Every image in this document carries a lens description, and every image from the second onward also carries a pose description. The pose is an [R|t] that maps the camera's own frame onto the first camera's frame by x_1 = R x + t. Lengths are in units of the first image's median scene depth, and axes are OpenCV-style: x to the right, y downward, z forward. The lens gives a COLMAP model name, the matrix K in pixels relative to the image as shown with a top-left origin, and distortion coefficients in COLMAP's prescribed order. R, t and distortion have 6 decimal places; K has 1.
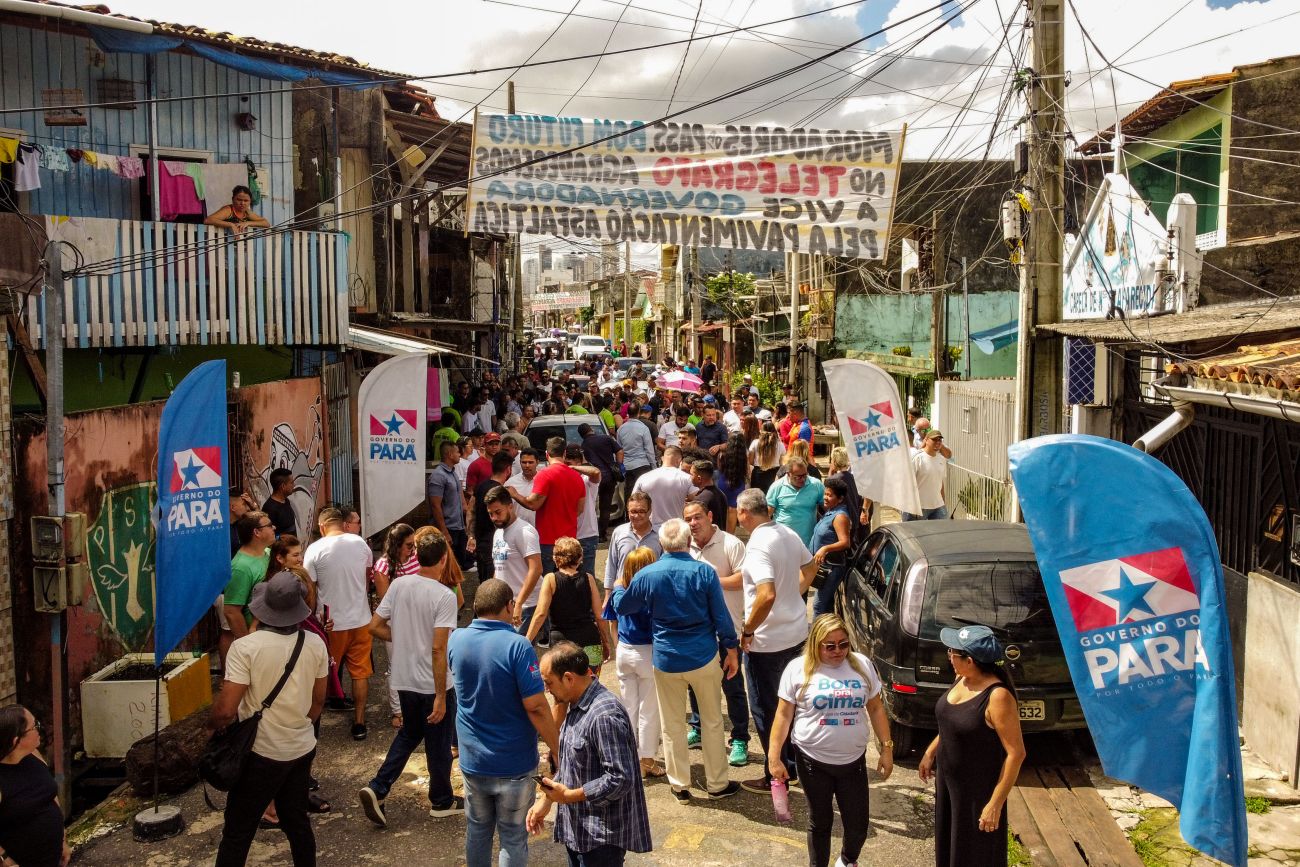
lens RADIAL K [[1155.9, 0, 650.0], [0, 1155.9, 433.5], [0, 0, 1]] dist [-0.004670, -0.021421]
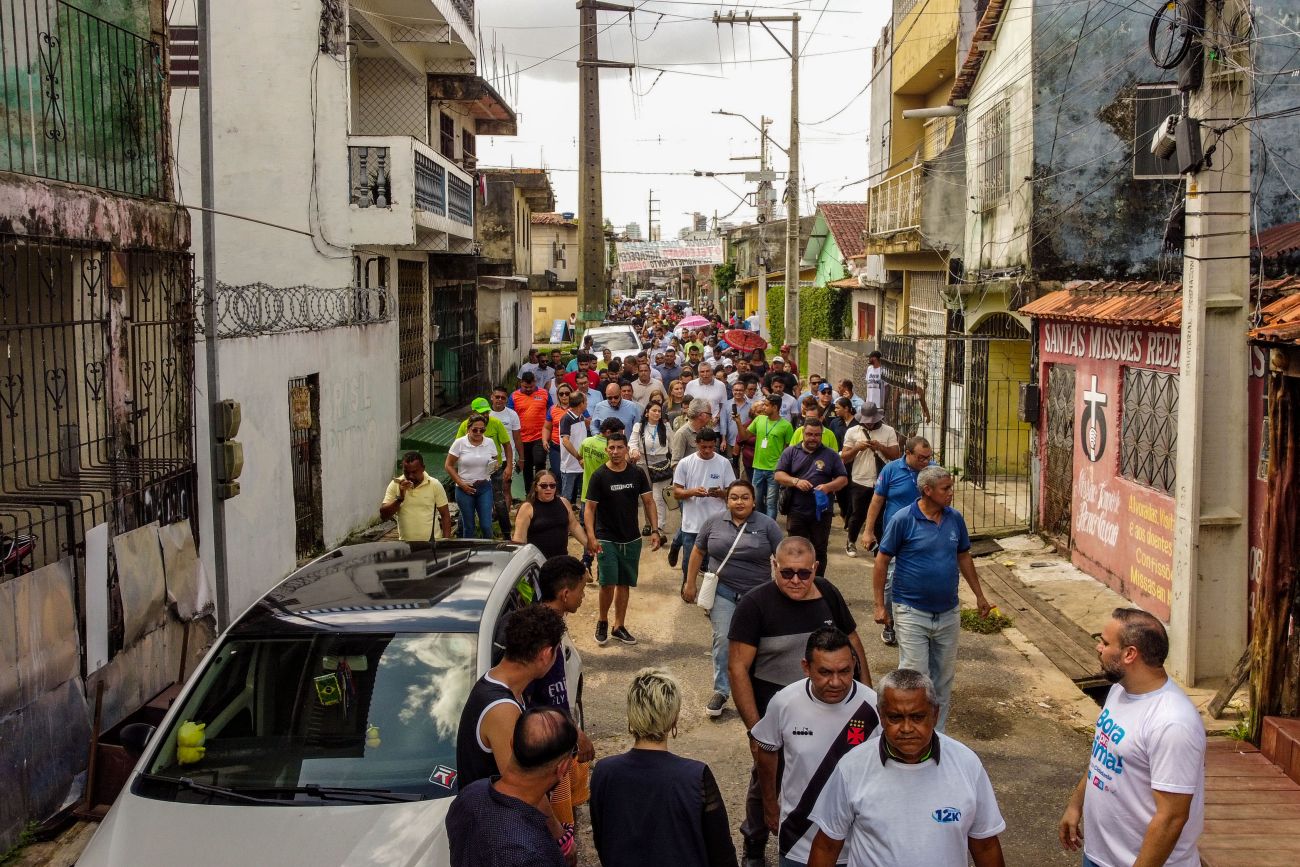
lens RADIAL K [[1169.4, 0, 610.9], [0, 1169.4, 431.4], [0, 0, 1]] dist [0.006280, -0.014231]
pose [[0.986399, 0.017764, -0.163404, -0.058167], [-0.013965, 0.999605, 0.024372, -0.221004], [0.163772, -0.021759, 0.986258, 2.306175]]
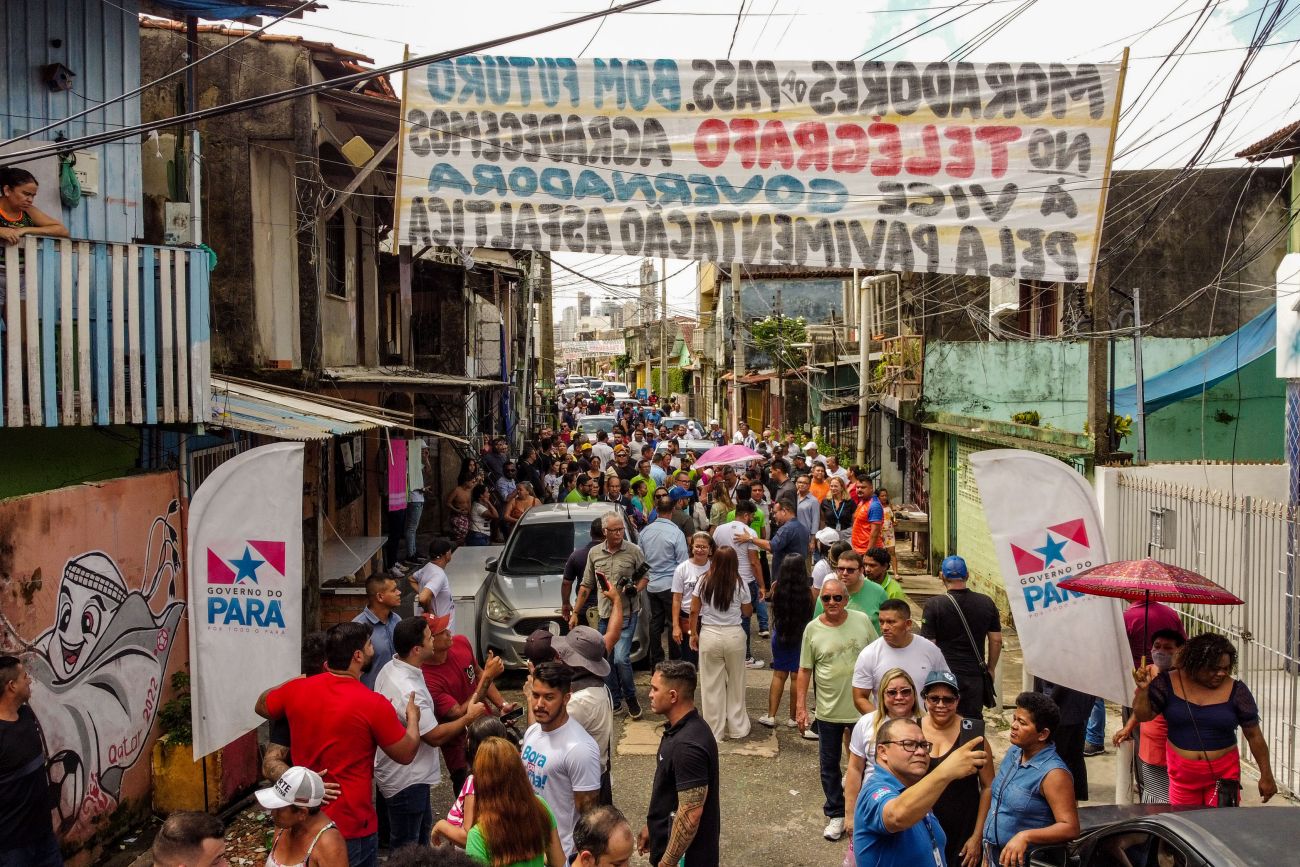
lens RADIAL K [[1155.9, 0, 650.0], [0, 1155.9, 433.5], [0, 0, 1]] dist [-0.004670, -0.021421]
pose [[0.999460, 0.000863, -0.032857, 0.001108], [-0.002172, 0.999204, -0.039841, -0.037259], [0.032796, 0.039890, 0.998666, 0.300557]]
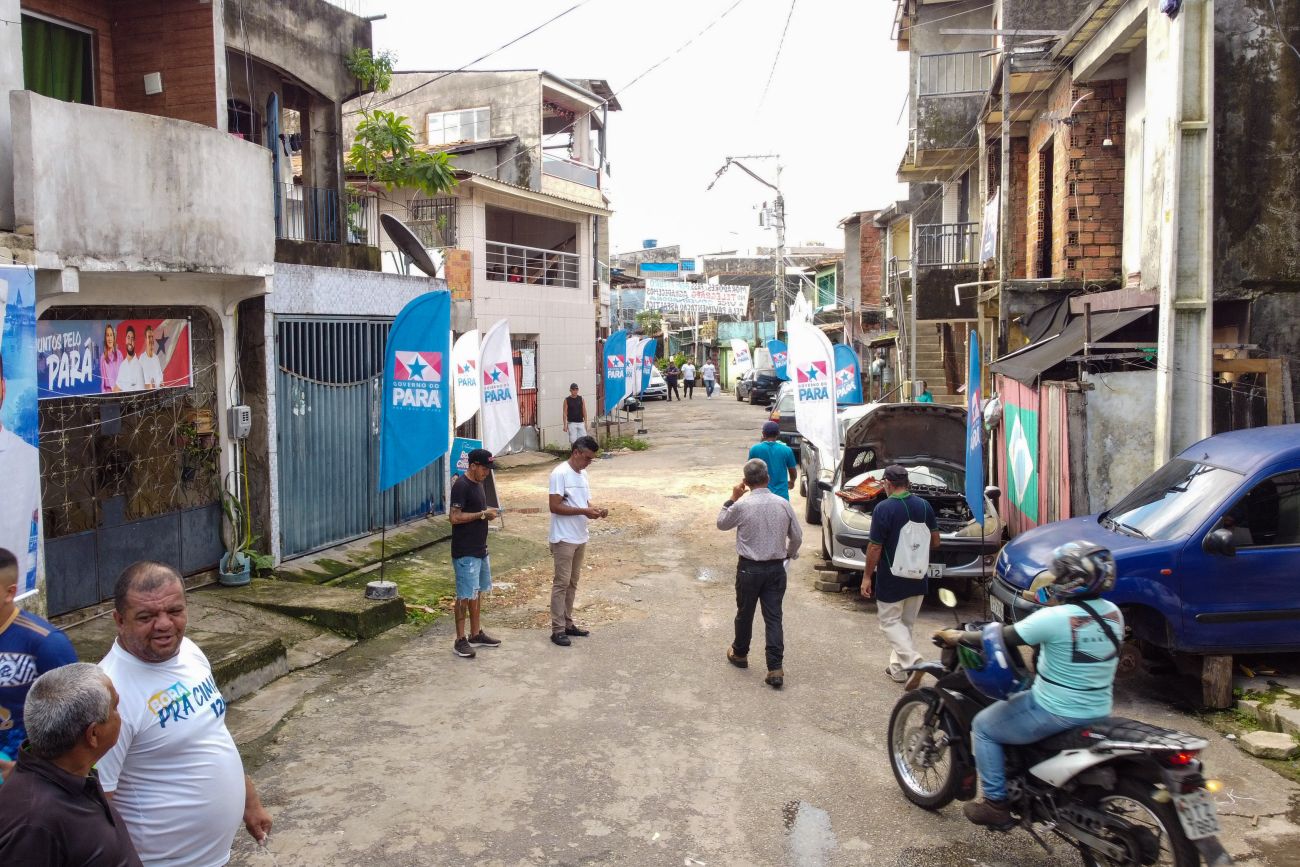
lens RADIAL K [[1169.4, 0, 610.9], [0, 1169.4, 431.4], [0, 0, 1]] dist [0.006280, -0.014231]
pose [[0.991069, -0.014328, 0.132579, -0.639950], [0.017672, 0.999554, -0.024078, 0.277764], [-0.132174, 0.026206, 0.990880, -2.364029]]
